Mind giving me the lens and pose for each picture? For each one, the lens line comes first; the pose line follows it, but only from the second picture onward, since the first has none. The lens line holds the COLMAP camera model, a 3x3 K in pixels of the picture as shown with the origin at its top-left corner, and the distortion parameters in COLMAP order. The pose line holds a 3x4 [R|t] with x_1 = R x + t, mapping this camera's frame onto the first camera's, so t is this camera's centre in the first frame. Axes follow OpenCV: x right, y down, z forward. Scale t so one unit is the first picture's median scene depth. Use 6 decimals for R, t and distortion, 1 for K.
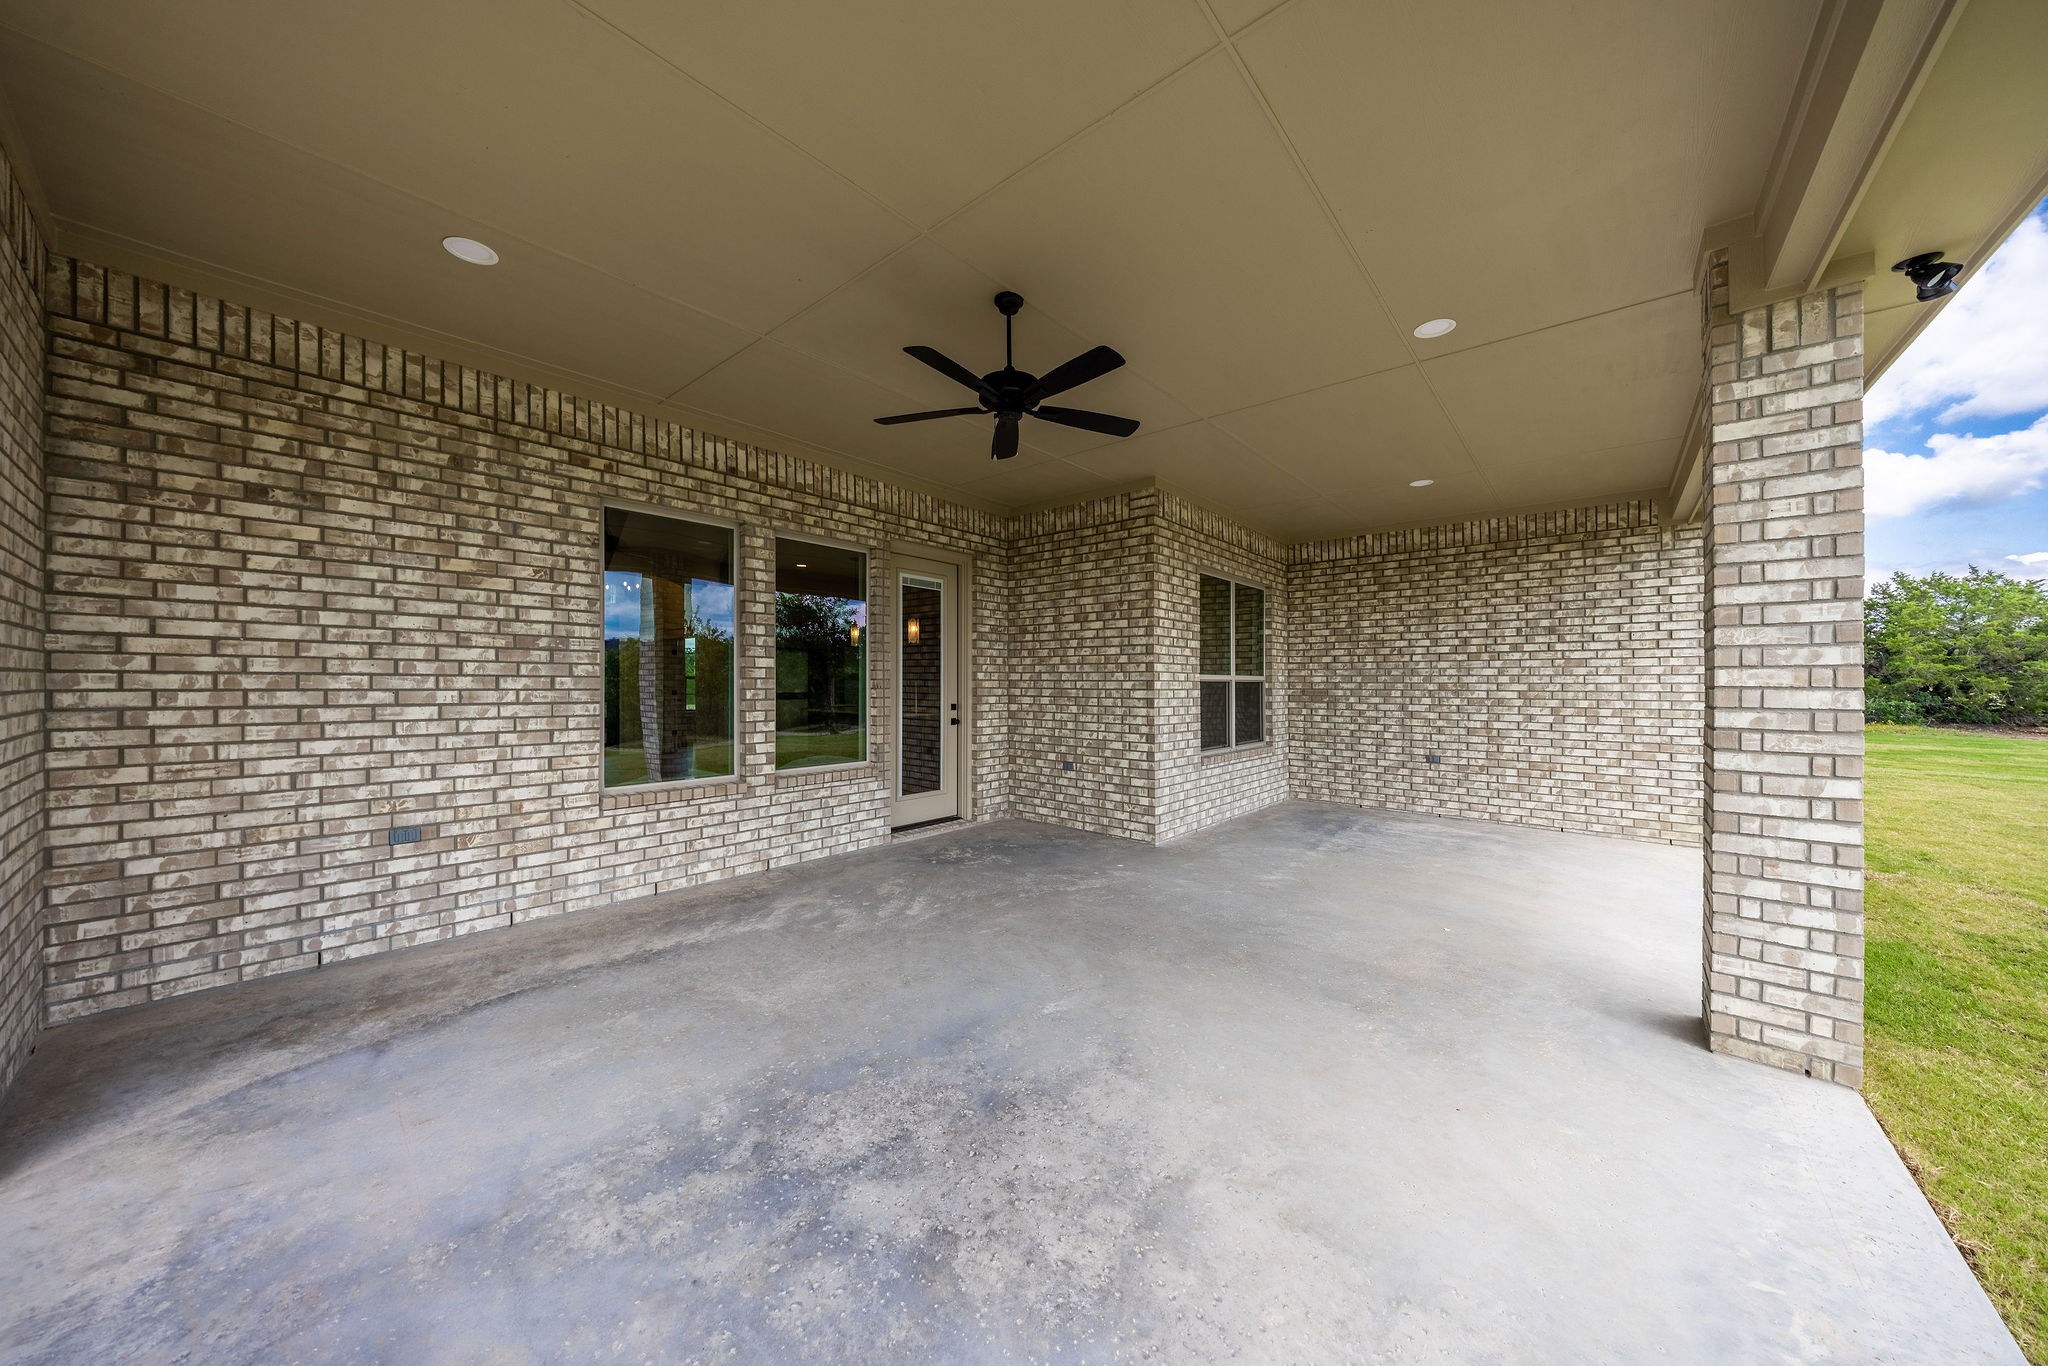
lens RADIAL K [[688.3, 0, 1012.1], [0, 688.3, 677.8], [0, 0, 1]] dist [0.000340, -0.005294]
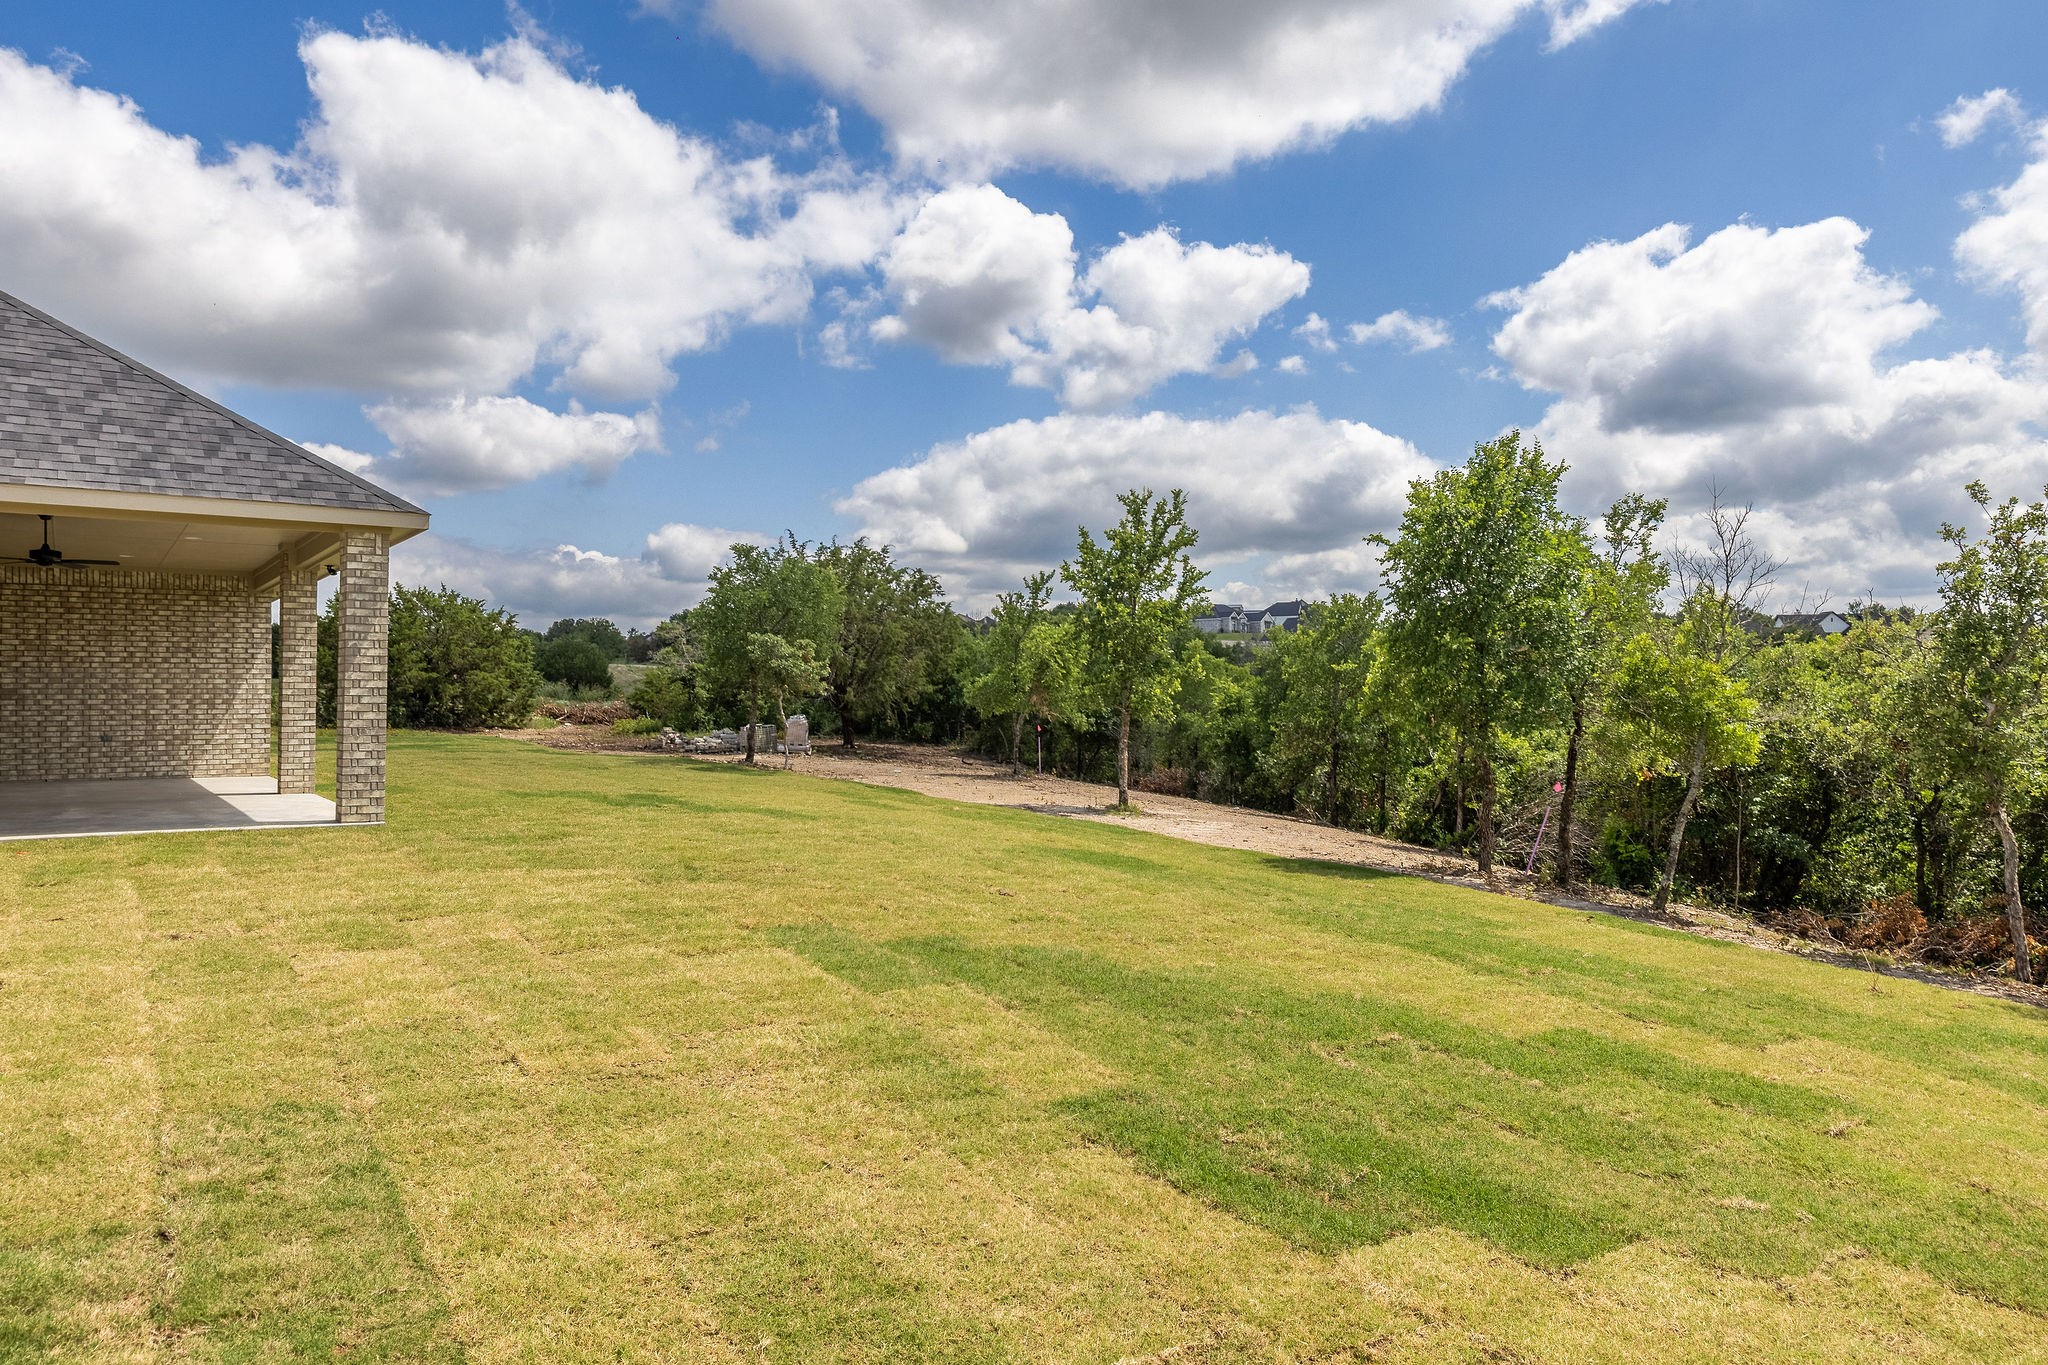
lens RADIAL K [[1389.7, 0, 1064.0], [0, 1389.7, 662.7], [0, 0, 1]] dist [0.045345, -0.044325]
pose [[0.235469, 0.018269, 0.971710, -1.918518], [-0.002792, 0.999832, -0.018121, 0.013164], [-0.971878, 0.001554, 0.235481, -1.751031]]
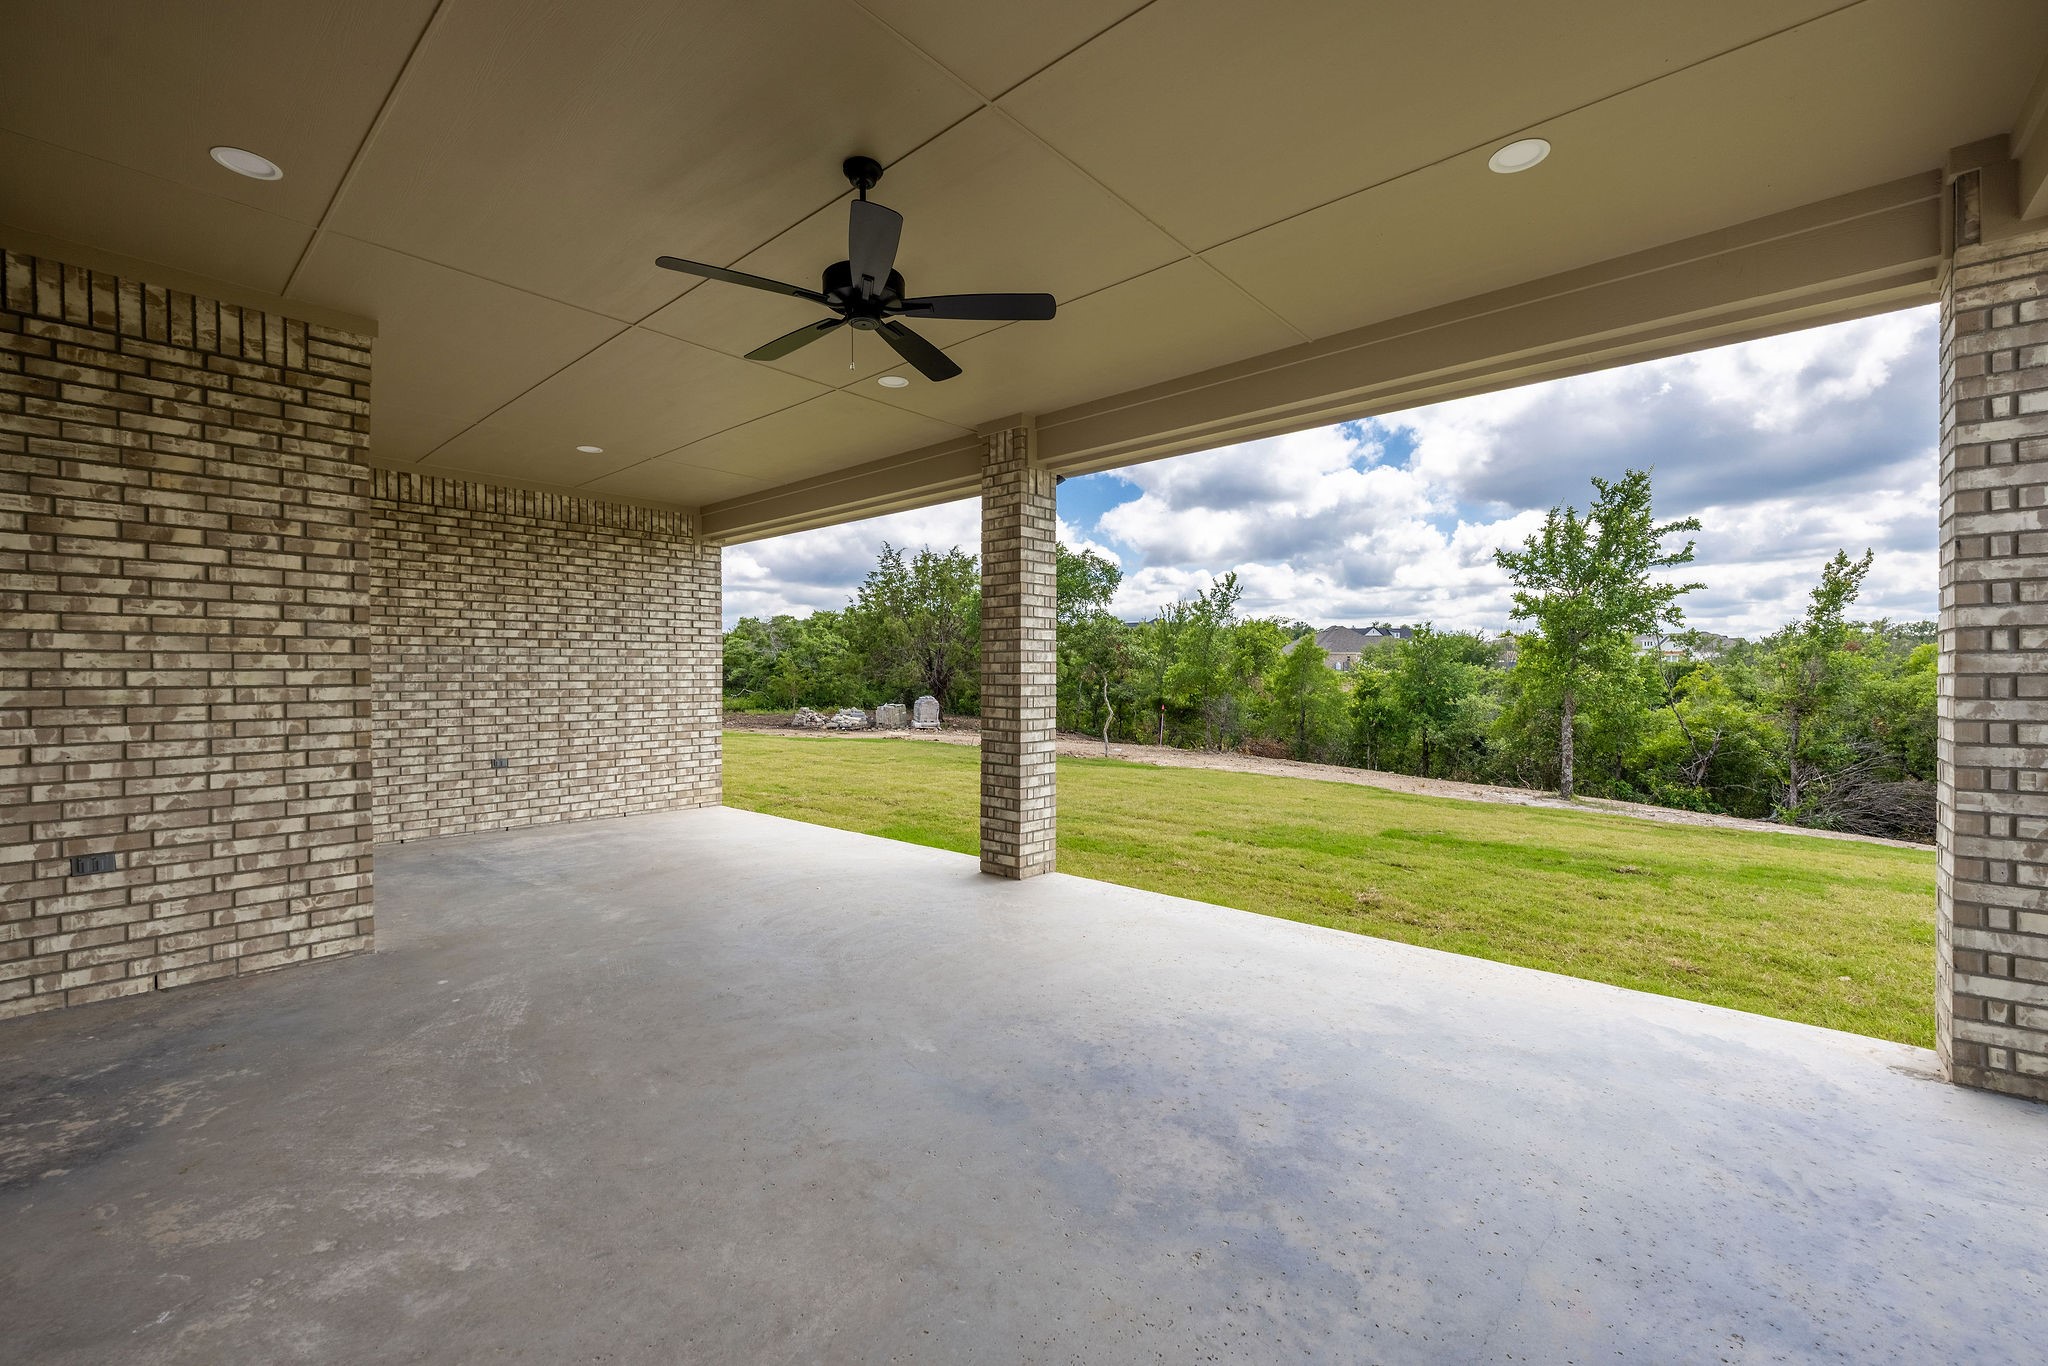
lens RADIAL K [[827.8, 0, 1031.9], [0, 827.8, 672.1], [0, 0, 1]] dist [-0.001262, -0.000227]
pose [[-0.015540, -0.002134, 0.999877, -0.464819], [-0.003645, 0.999991, 0.002078, 0.002462], [-0.999873, -0.003612, -0.015548, 0.417651]]
